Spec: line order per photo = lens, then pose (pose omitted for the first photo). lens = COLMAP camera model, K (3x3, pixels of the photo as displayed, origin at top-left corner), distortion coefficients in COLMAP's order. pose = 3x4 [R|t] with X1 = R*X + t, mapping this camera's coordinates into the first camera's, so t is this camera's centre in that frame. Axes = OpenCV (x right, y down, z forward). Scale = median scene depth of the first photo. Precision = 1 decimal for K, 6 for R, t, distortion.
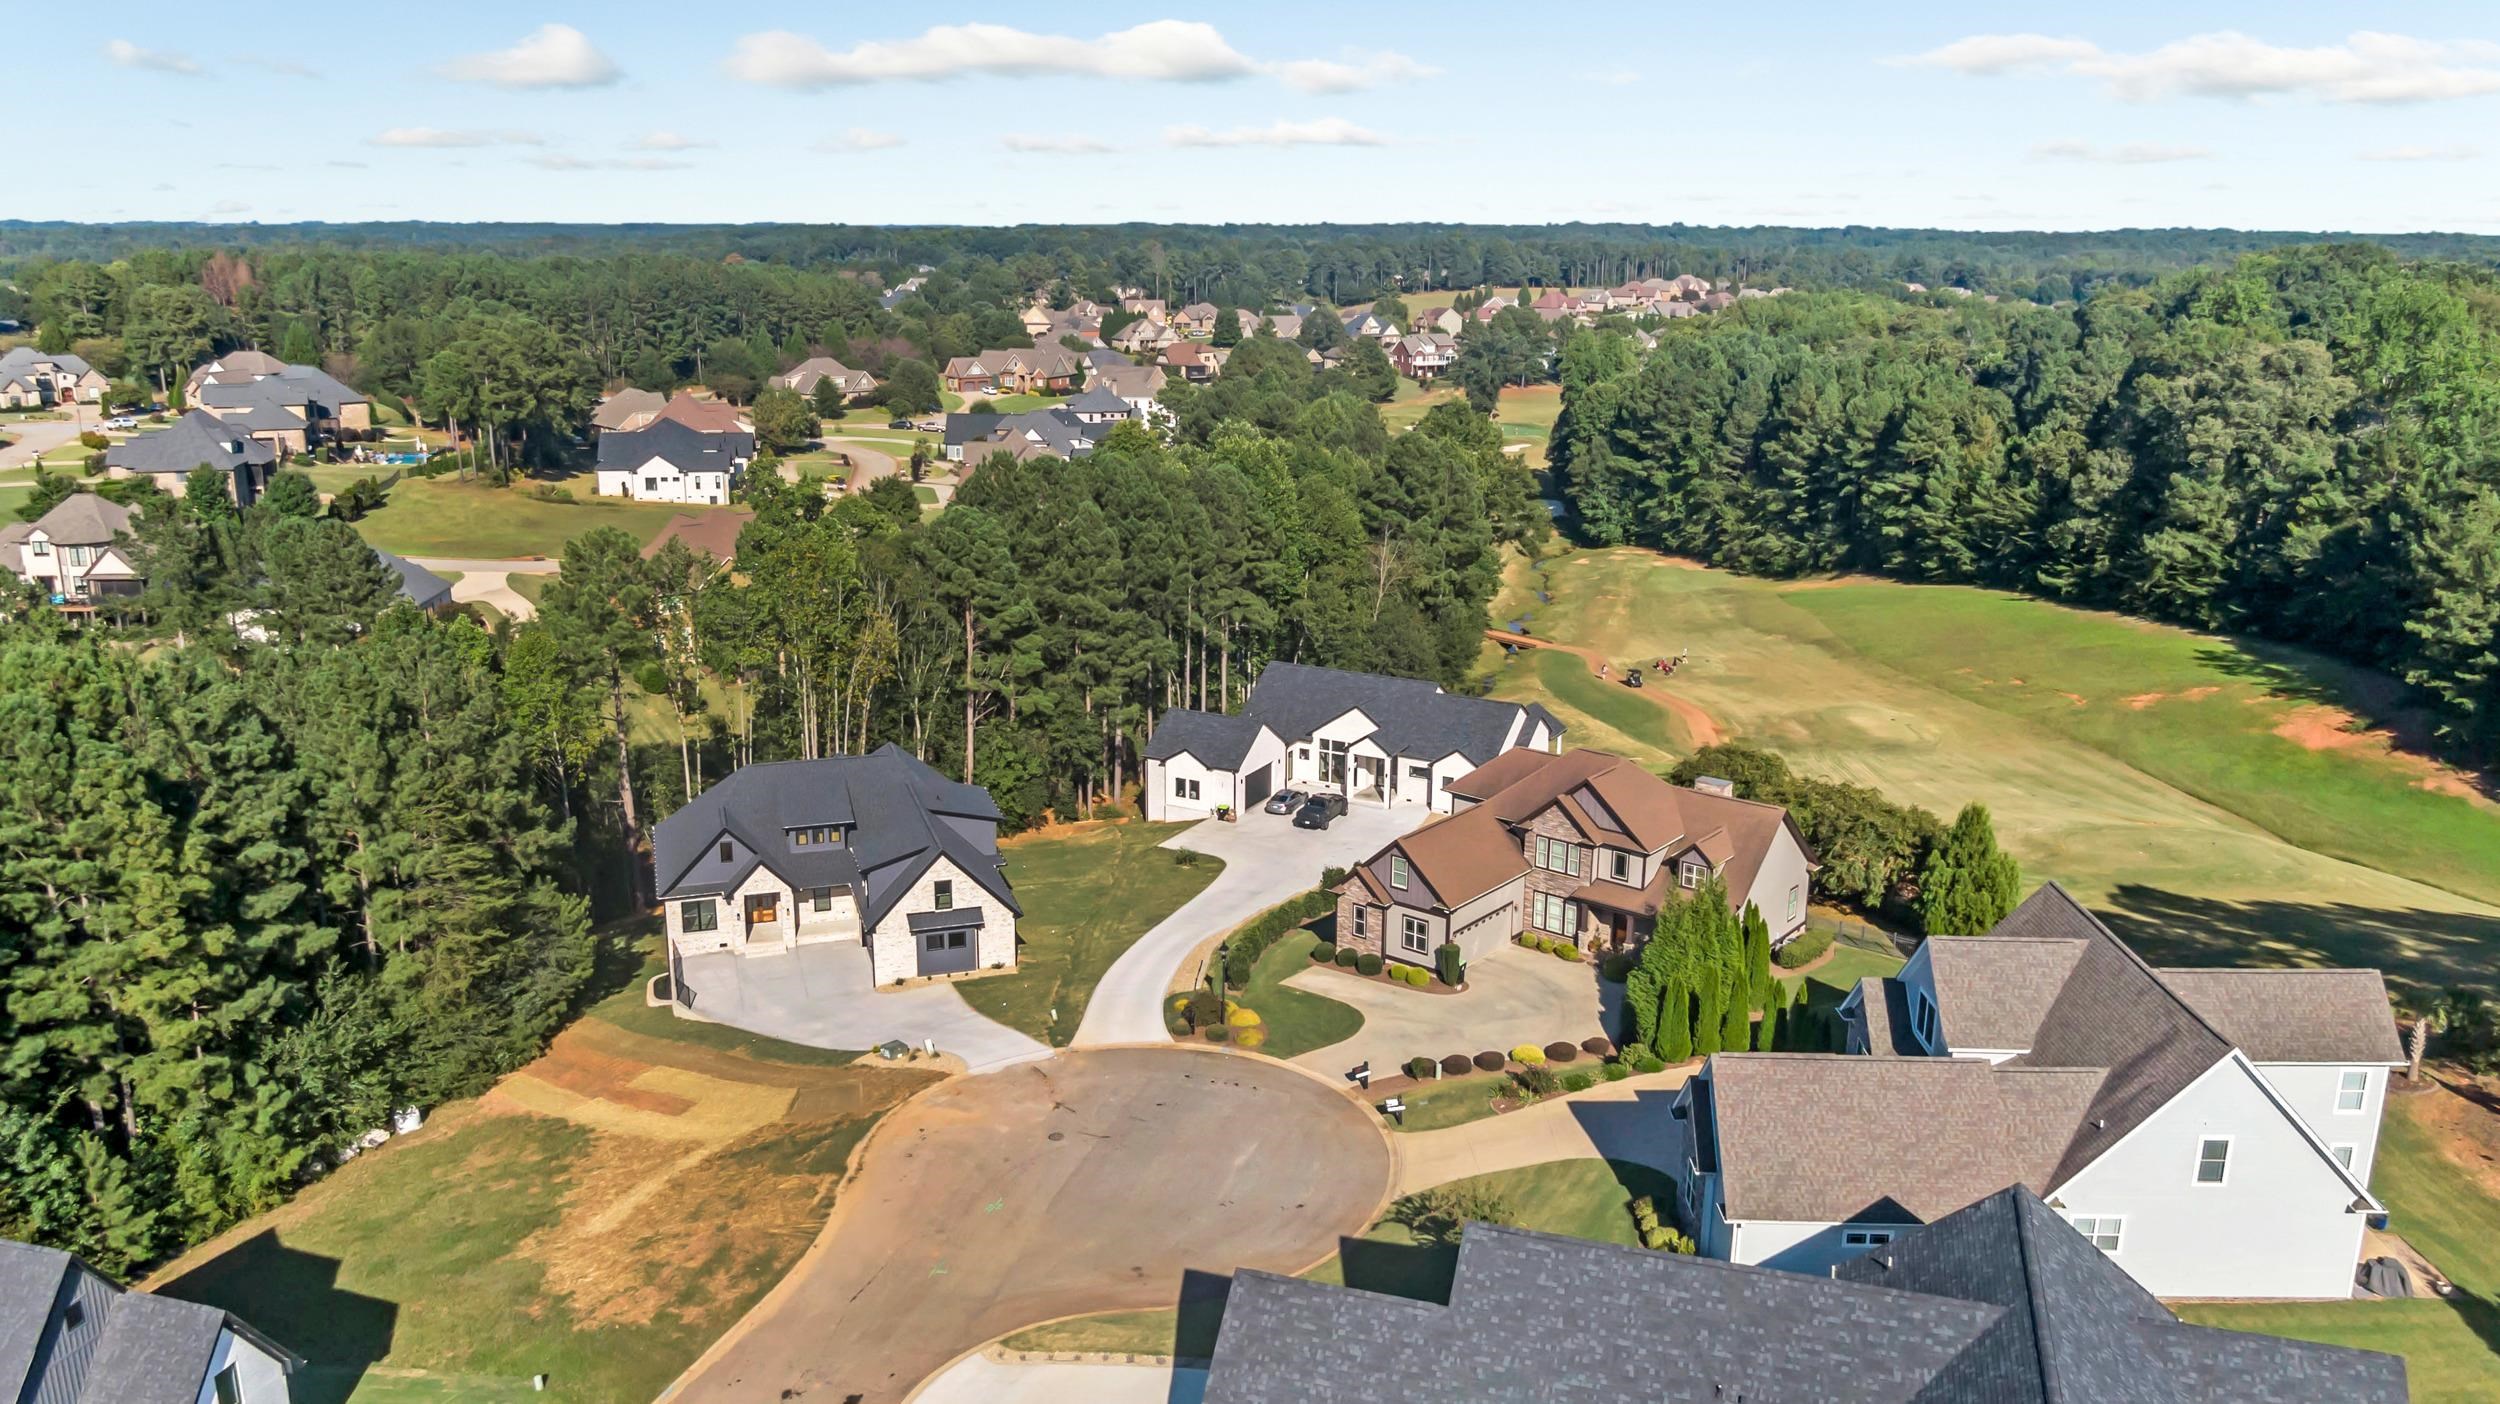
lens RADIAL K [[1834.9, 0, 1250.0], [0, 1834.9, 702.0], [0, 0, 1]] dist [-0.000852, 0.000122]
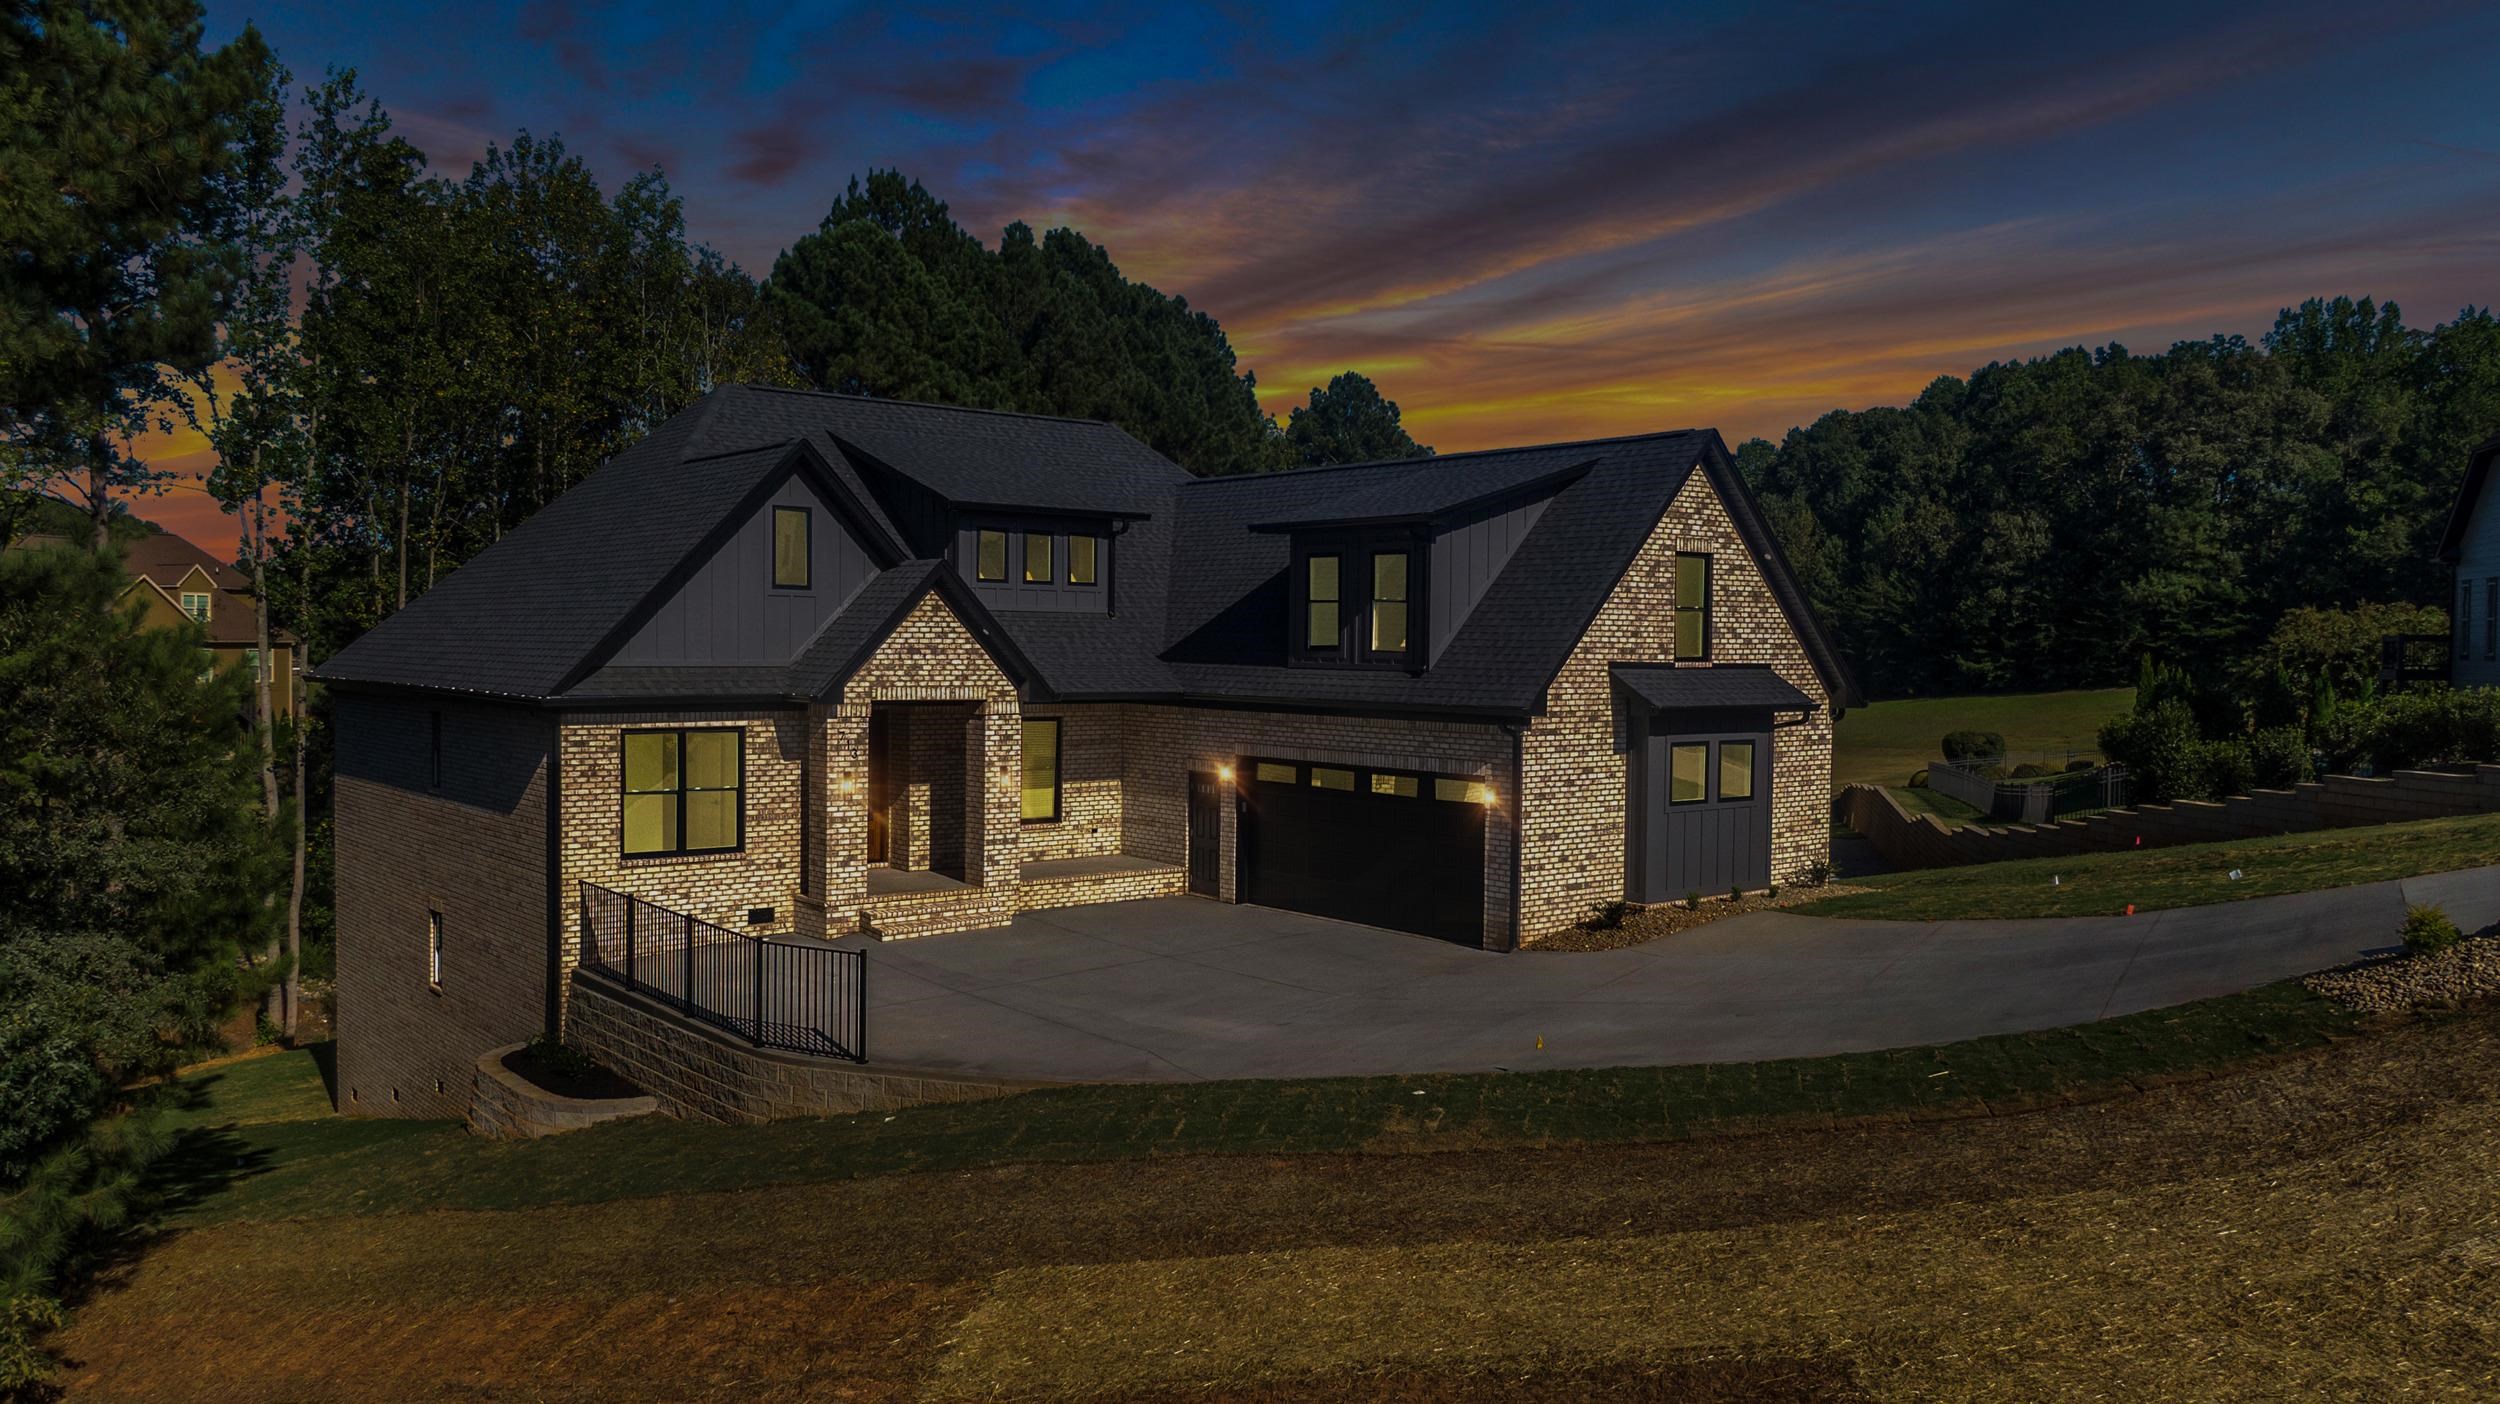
lens RADIAL K [[1834.9, 0, 1250.0], [0, 1834.9, 702.0], [0, 0, 1]] dist [-0.000852, 0.000122]
pose [[0.927922, -0.005825, 0.372730, -0.323100], [0.085867, 0.976330, -0.198511, 0.162719], [-0.362751, 0.216208, 0.906458, 0.733429]]
